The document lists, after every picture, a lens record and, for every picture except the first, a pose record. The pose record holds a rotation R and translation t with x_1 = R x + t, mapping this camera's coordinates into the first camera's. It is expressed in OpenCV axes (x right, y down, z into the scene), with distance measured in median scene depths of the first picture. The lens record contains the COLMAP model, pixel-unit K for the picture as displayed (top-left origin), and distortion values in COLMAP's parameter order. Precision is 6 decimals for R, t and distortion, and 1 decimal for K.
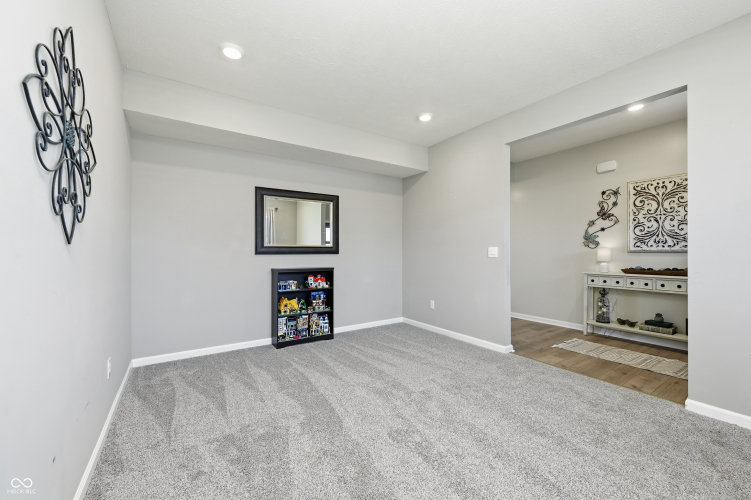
lens RADIAL K [[304.9, 0, 375.5], [0, 304.9, 250.0], [0, 0, 1]] dist [0.000009, -0.000083]
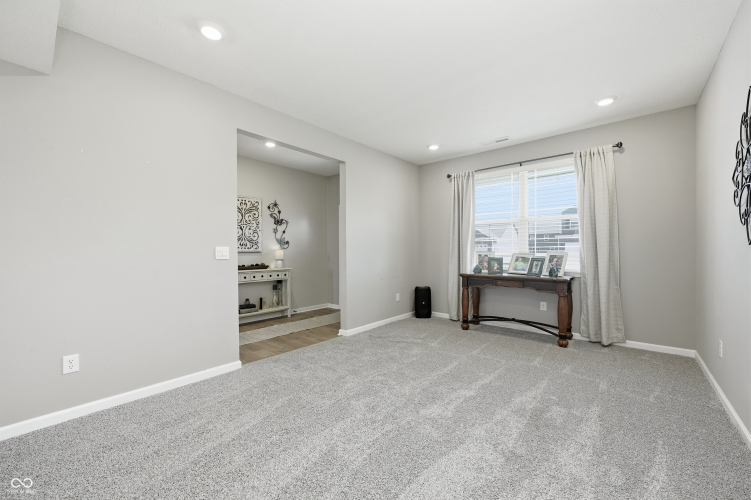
lens RADIAL K [[304.9, 0, 375.5], [0, 304.9, 250.0], [0, 0, 1]] dist [0.000009, -0.000083]
pose [[-0.267908, 0.007515, 0.963415, -0.559860], [0.006687, 0.999960, -0.005940, 0.008181], [-0.963421, 0.004851, -0.267947, 0.913933]]
